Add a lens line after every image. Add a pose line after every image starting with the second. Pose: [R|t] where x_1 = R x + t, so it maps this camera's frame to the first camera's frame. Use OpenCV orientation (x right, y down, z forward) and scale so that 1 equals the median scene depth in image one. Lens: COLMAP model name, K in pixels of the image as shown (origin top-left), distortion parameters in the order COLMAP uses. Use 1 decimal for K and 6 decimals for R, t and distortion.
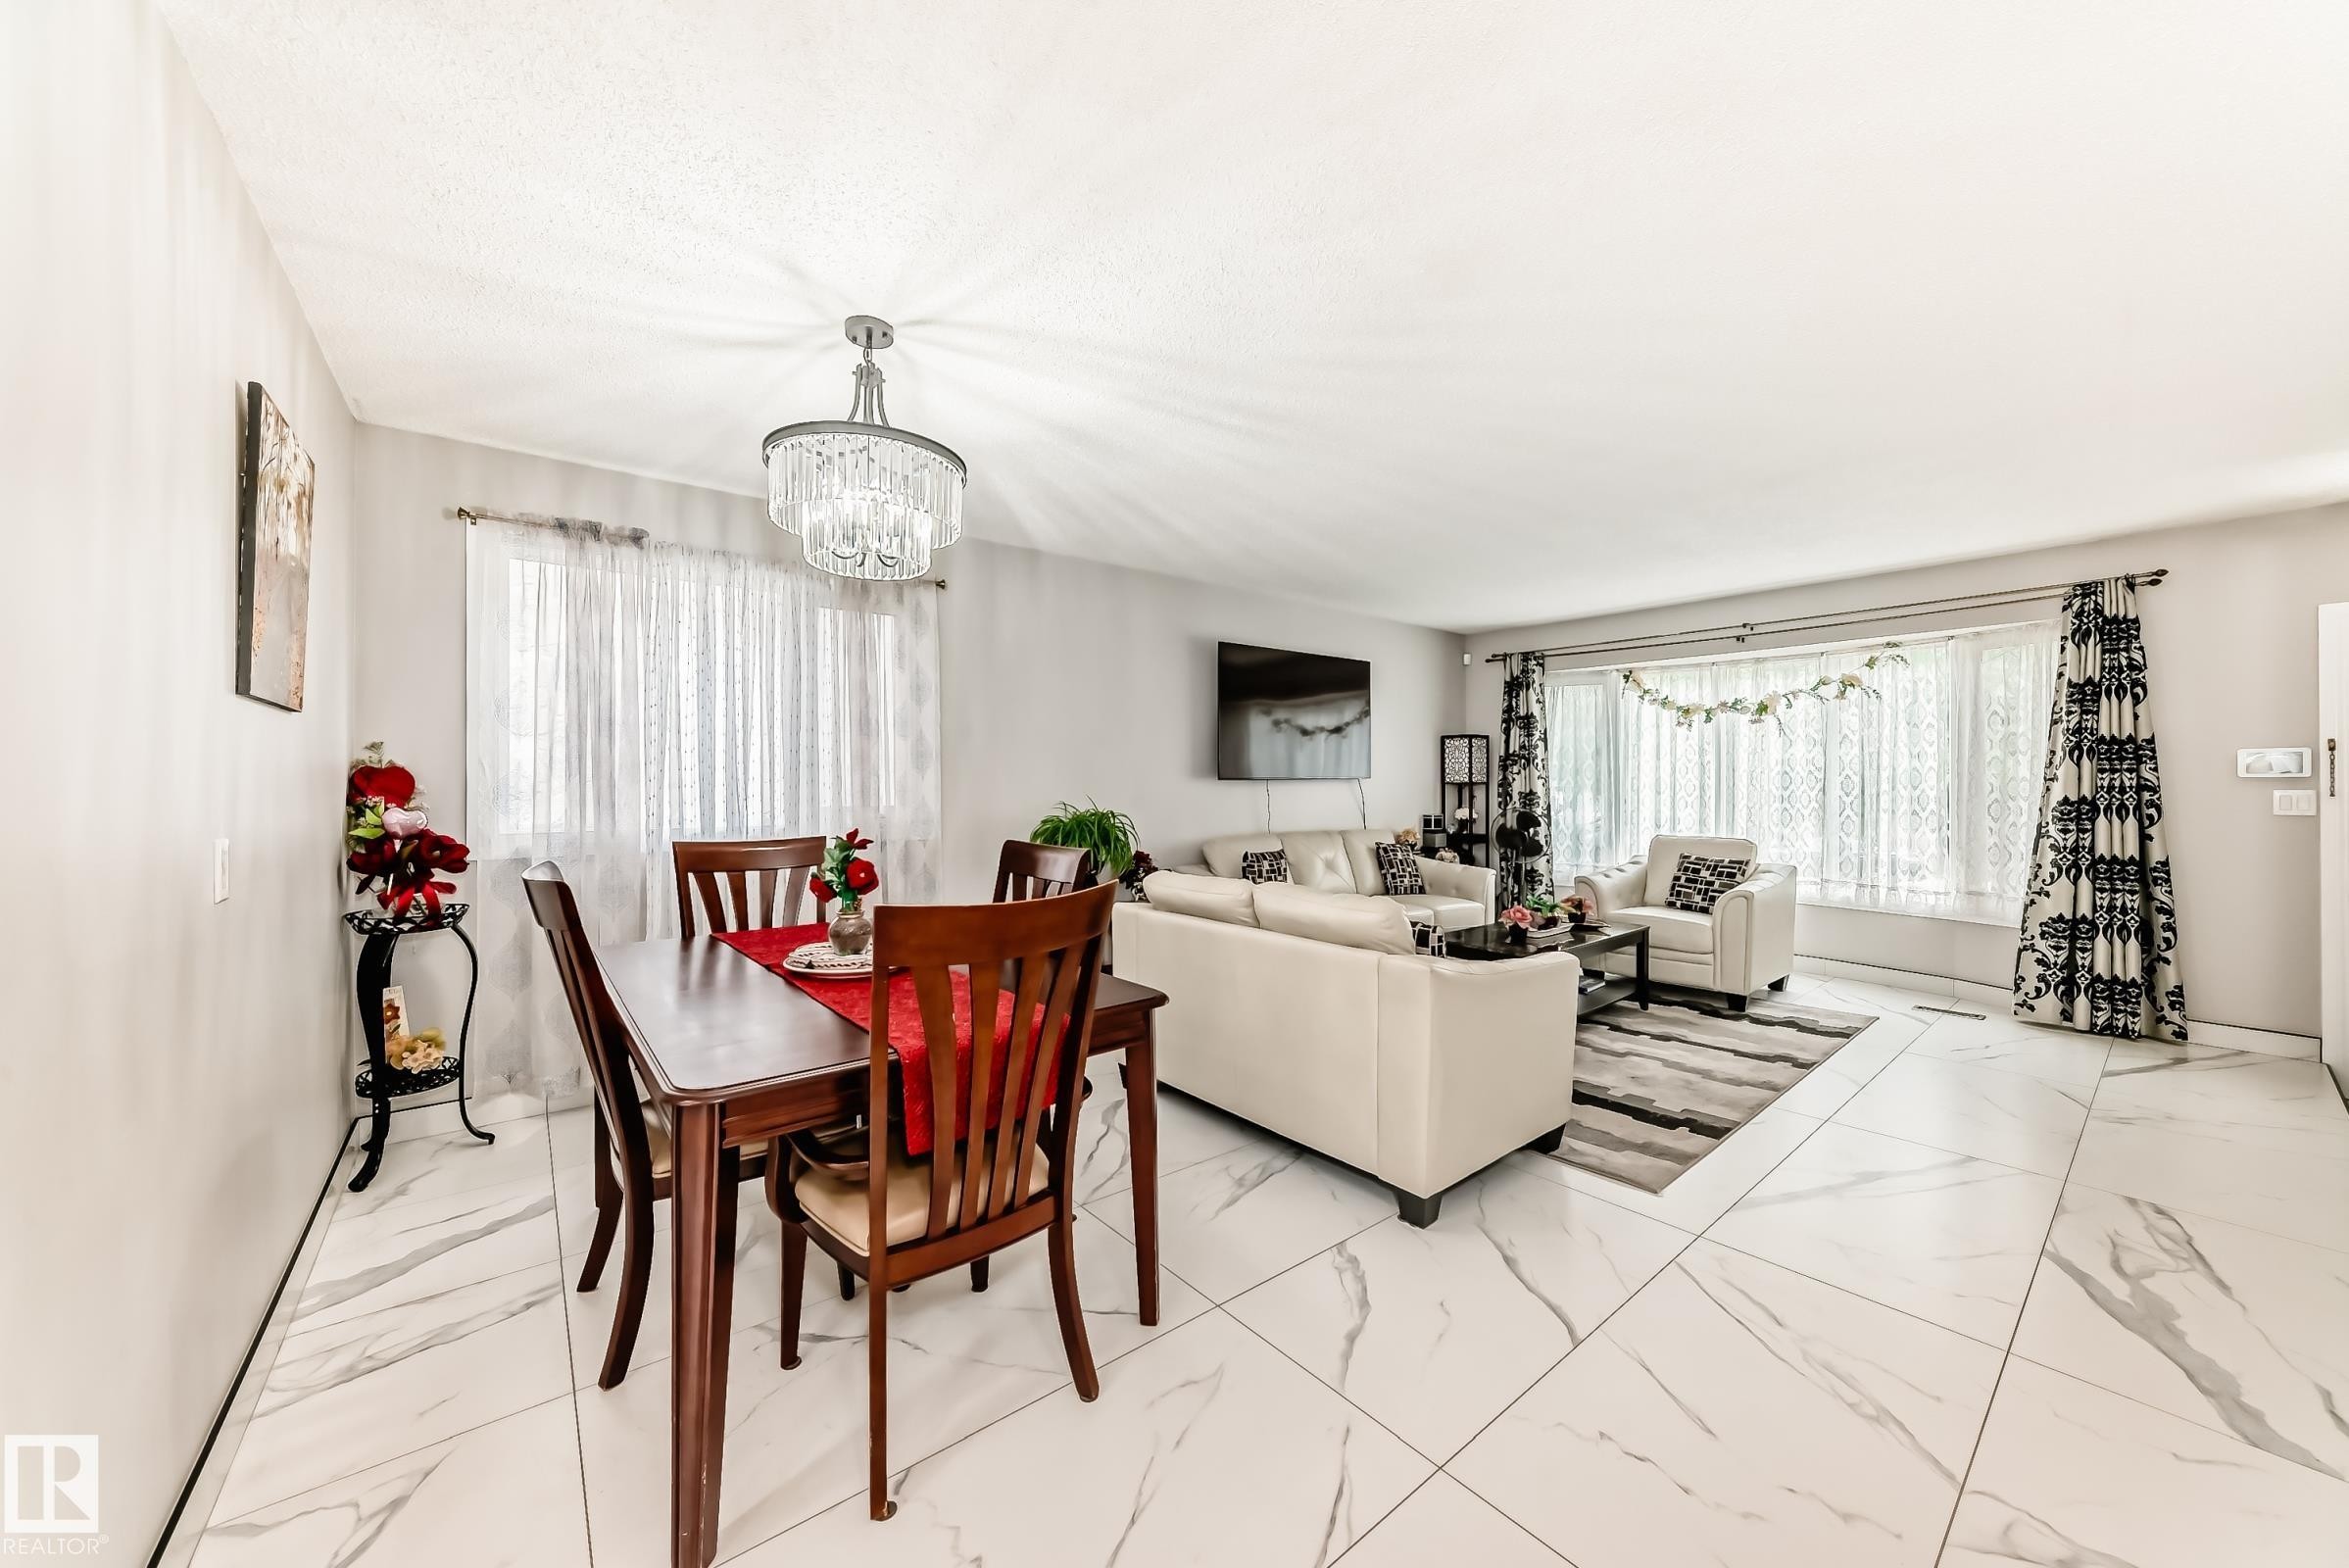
lens RADIAL K [[837.7, 0, 1172.3], [0, 837.7, 783.2], [0, 0, 1]] dist [-0.017783, 0.004521]
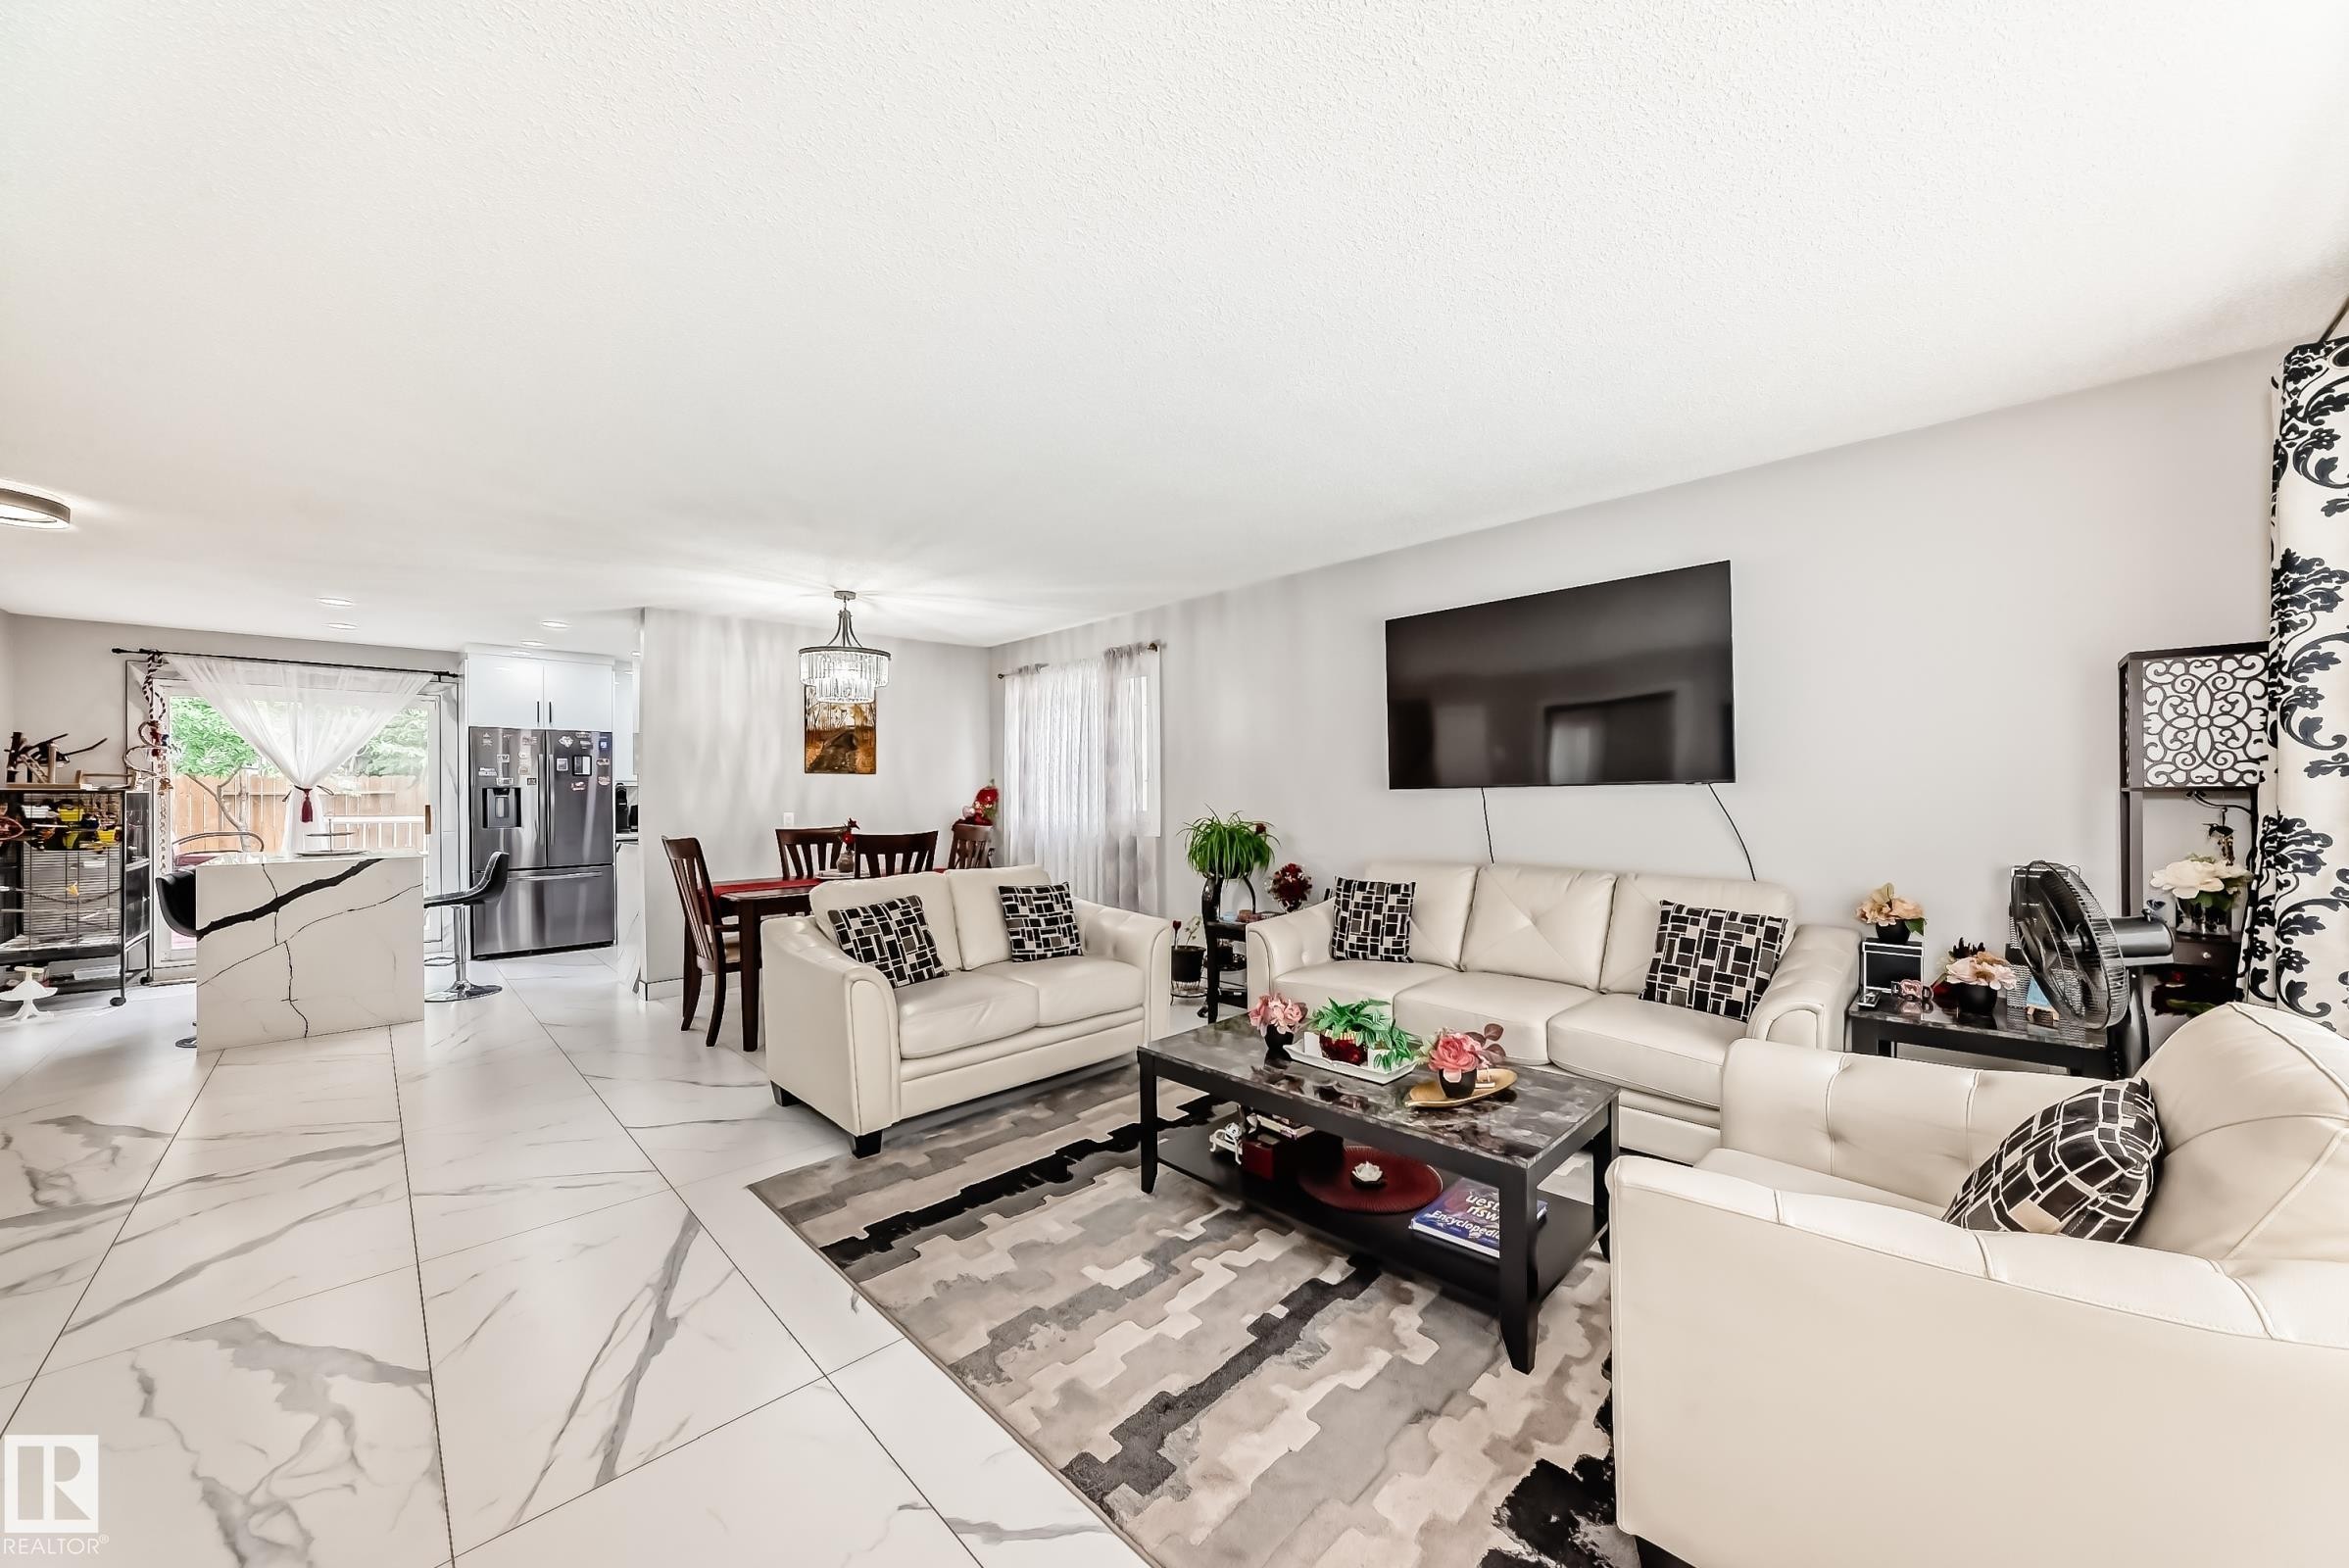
lens RADIAL K [[837.7, 0, 1180.8], [0, 837.7, 790.4], [0, 0, 1]] dist [-0.017783, 0.004521]
pose [[0.104131, -0.004676, -0.994553, 1.023617], [0.006832, 0.999969, -0.003987, -0.000676], [0.994540, -0.006380, 0.104160, 0.871411]]
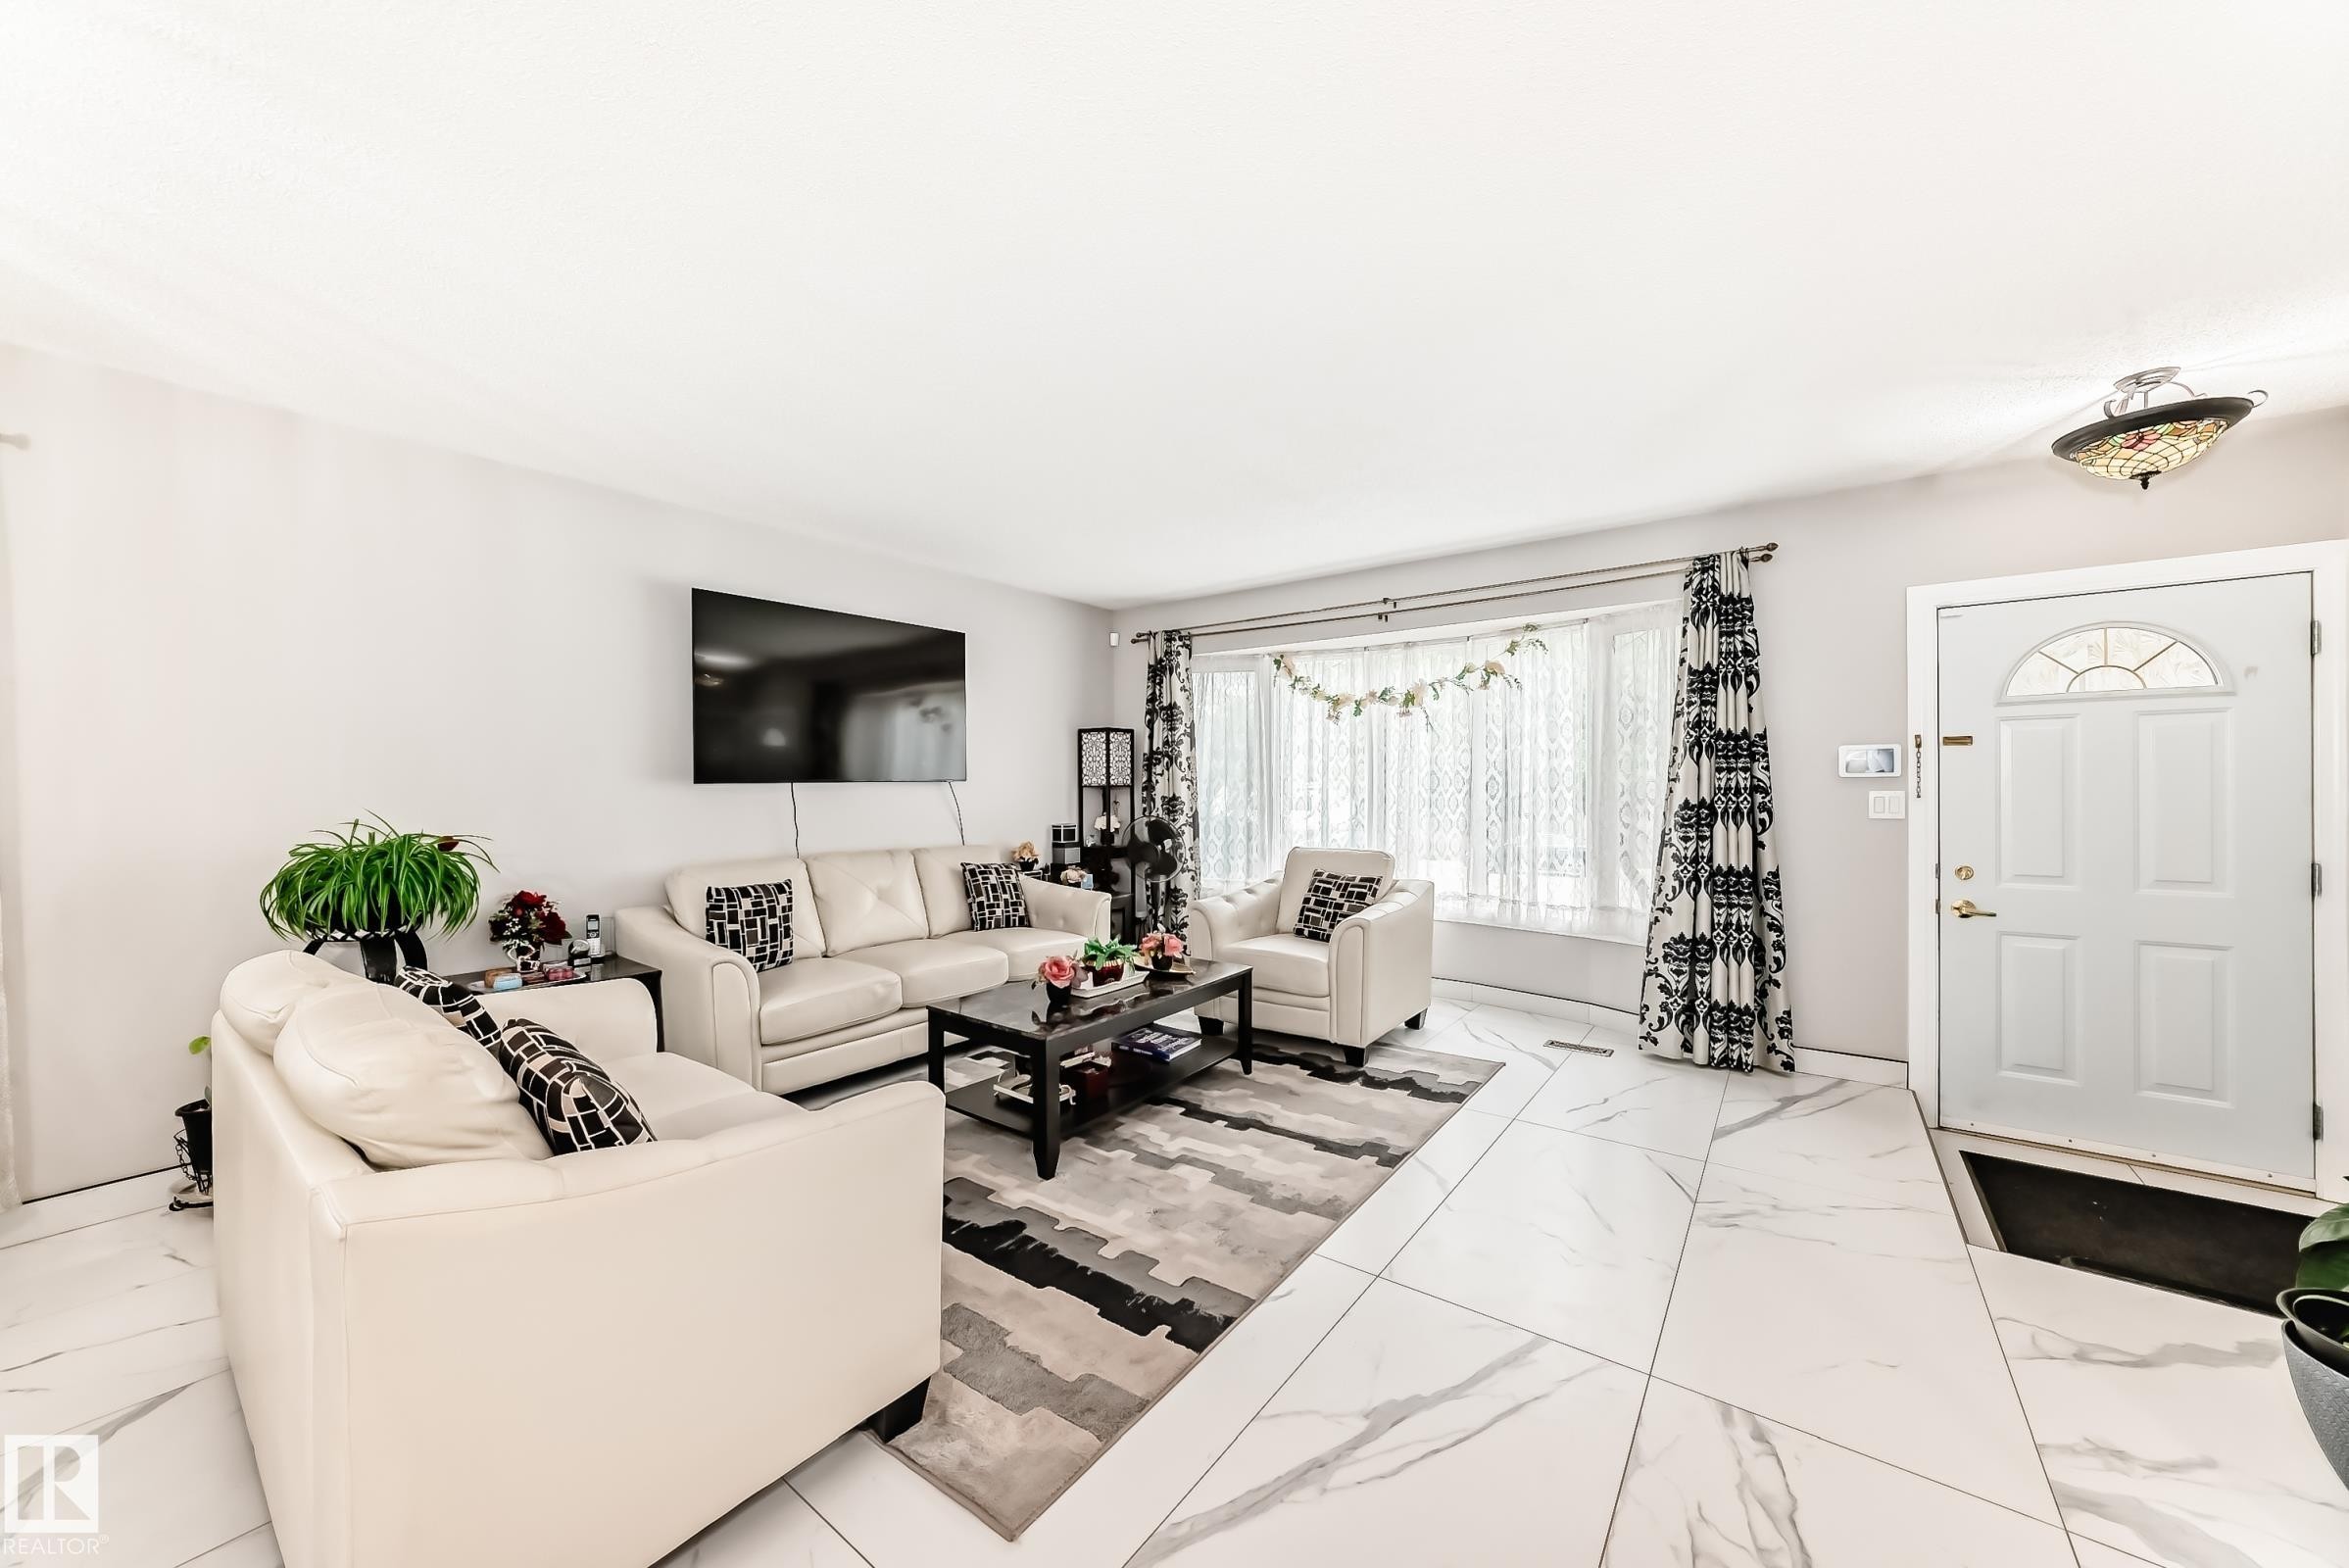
lens RADIAL K [[837.7, 0, 1180.0], [0, 837.7, 791.2], [0, 0, 1]] dist [-0.017783, 0.004521]
pose [[0.968683, -0.004678, 0.248258, 0.337877], [0.003352, 0.999978, 0.005761, 0.000630], [-0.248279, -0.004749, 0.968677, 0.273570]]
